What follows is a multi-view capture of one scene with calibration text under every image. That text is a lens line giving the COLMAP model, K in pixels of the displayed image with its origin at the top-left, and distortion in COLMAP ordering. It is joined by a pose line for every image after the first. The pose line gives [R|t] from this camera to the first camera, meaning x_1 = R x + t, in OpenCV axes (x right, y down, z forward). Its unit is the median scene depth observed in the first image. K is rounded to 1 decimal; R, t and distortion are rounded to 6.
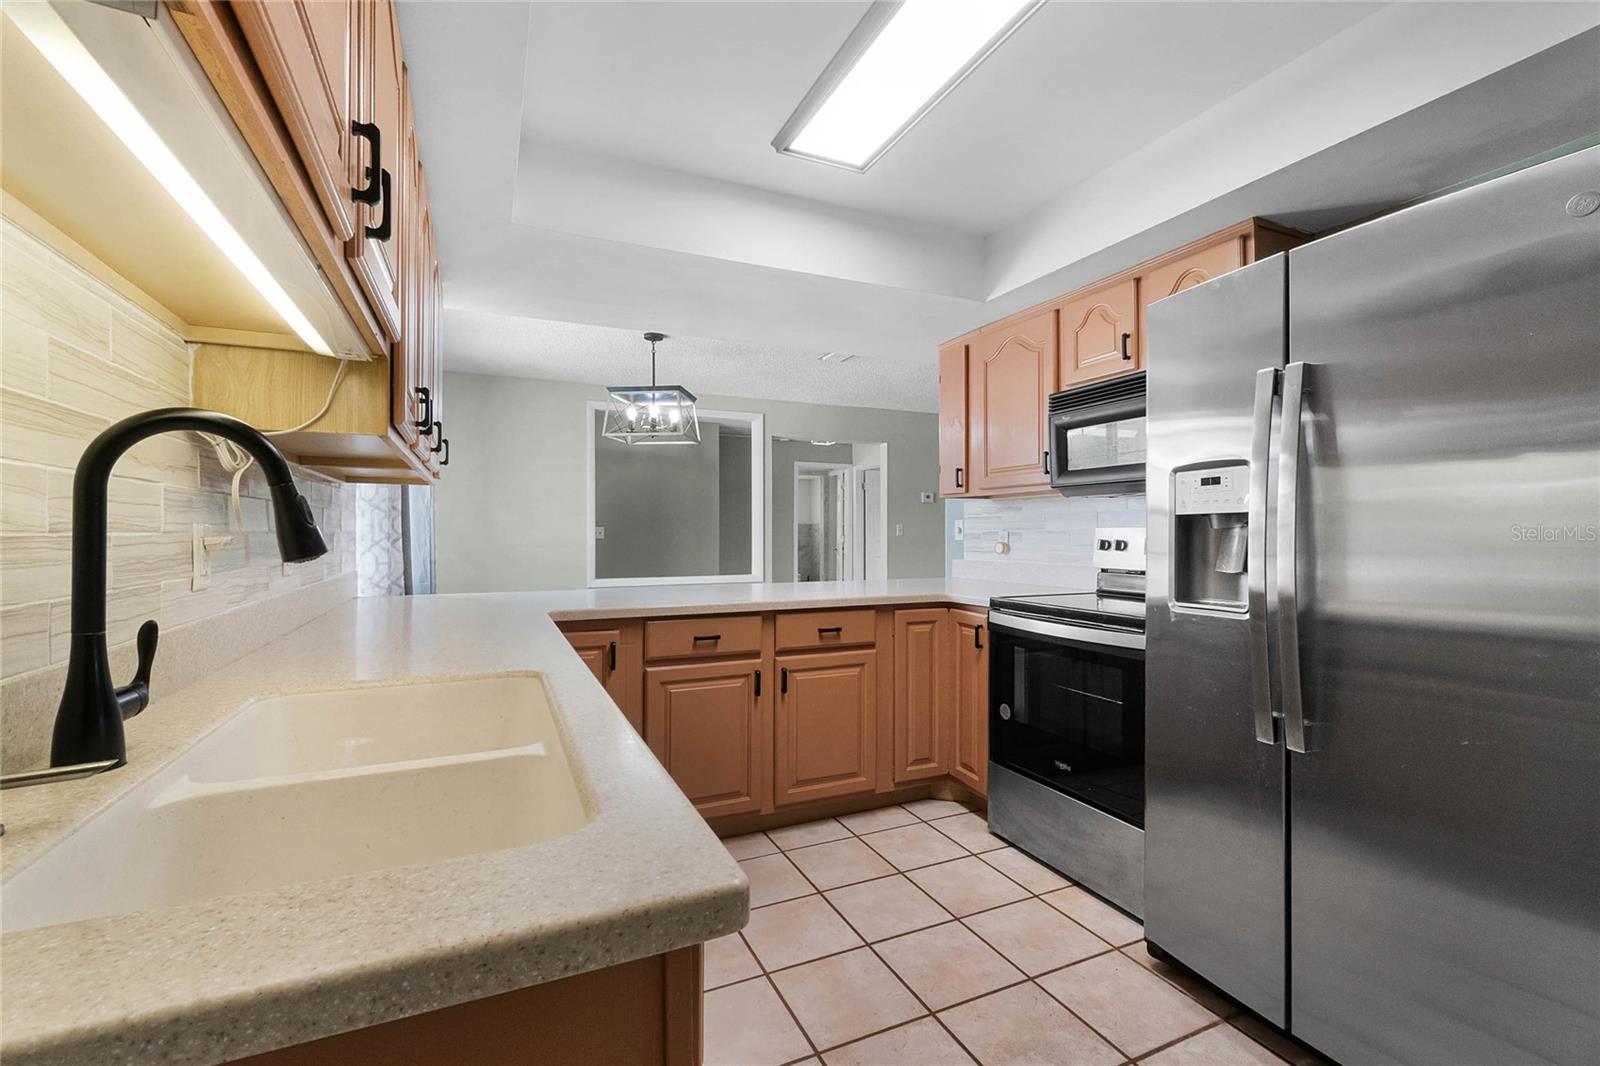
lens RADIAL K [[696.6, 0, 795.7], [0, 696.6, 529.4], [0, 0, 1]] dist [-0.006186, 0.000381]
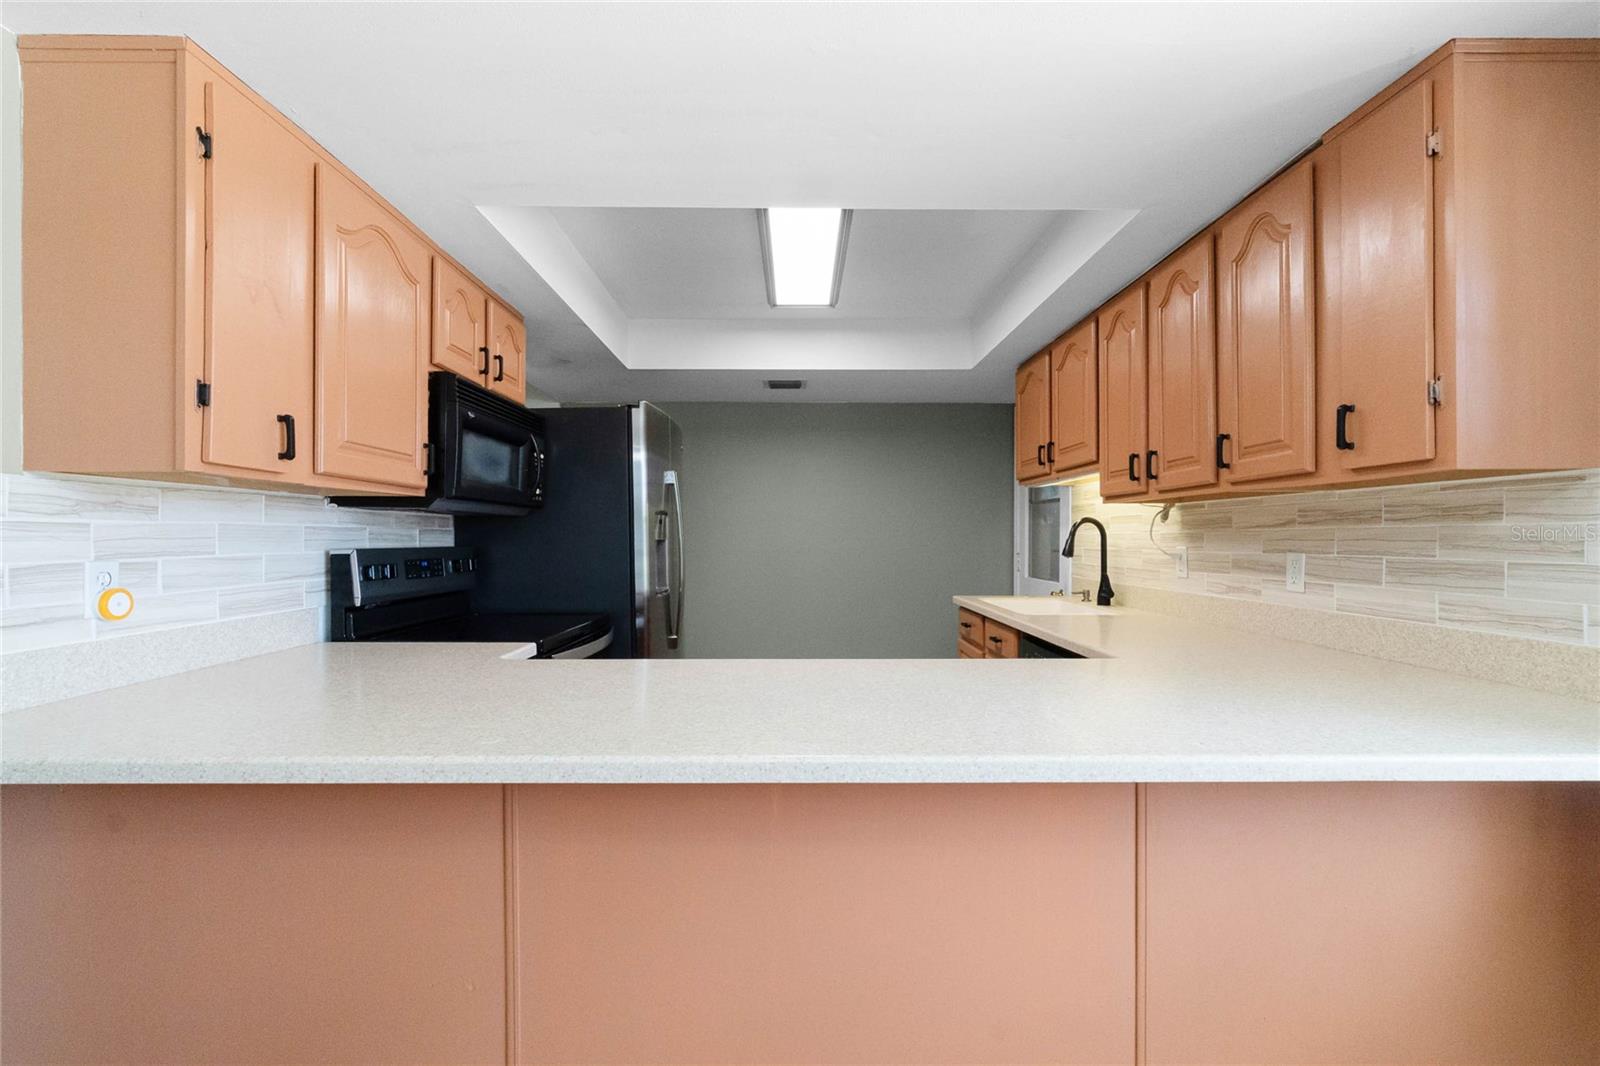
lens RADIAL K [[696.6, 0, 797.8], [0, 696.6, 529.8], [0, 0, 1]] dist [-0.006186, 0.000381]
pose [[-0.914602, 0.005761, 0.404314, -0.276303], [-0.000698, 0.999875, -0.015824, -0.011722], [-0.404355, -0.014755, -0.914483, 1.515626]]
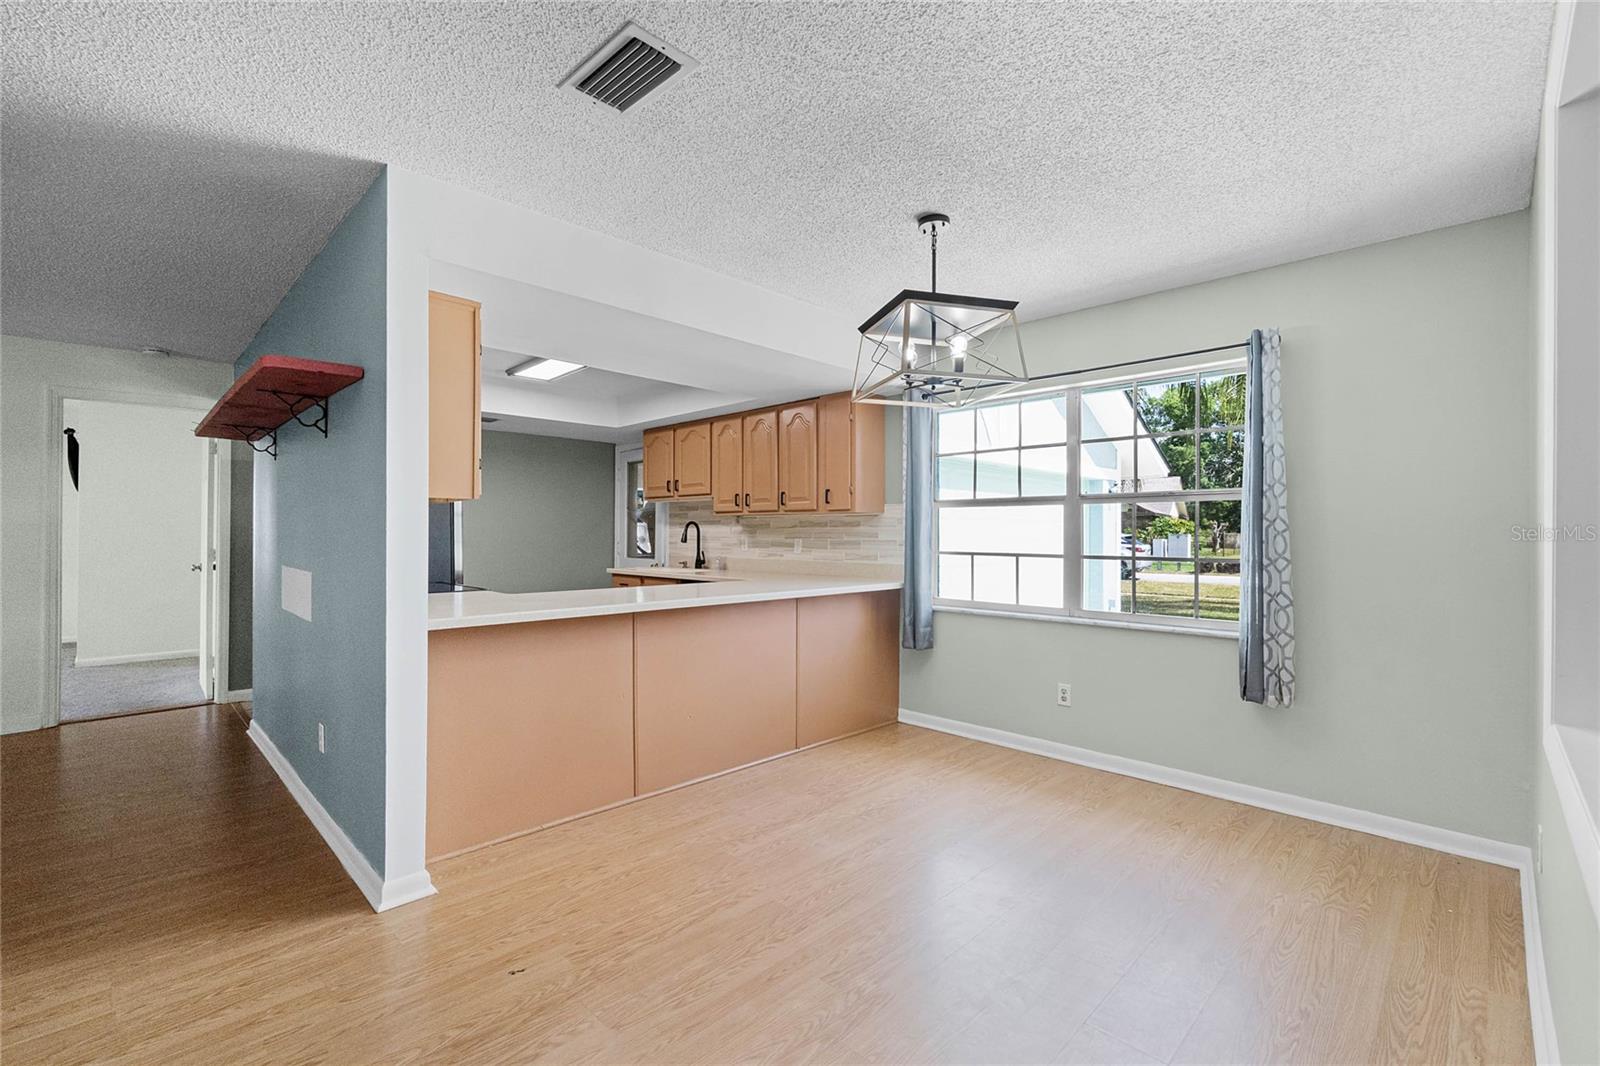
lens RADIAL K [[696.6, 0, 799.4], [0, 696.6, 527.3], [0, 0, 1]] dist [-0.006186, 0.000381]
pose [[-0.936196, -0.007819, -0.351391, 0.182190], [-0.002900, 0.999890, -0.014523, -0.002239], [0.351466, -0.012577, -0.936116, 2.355262]]
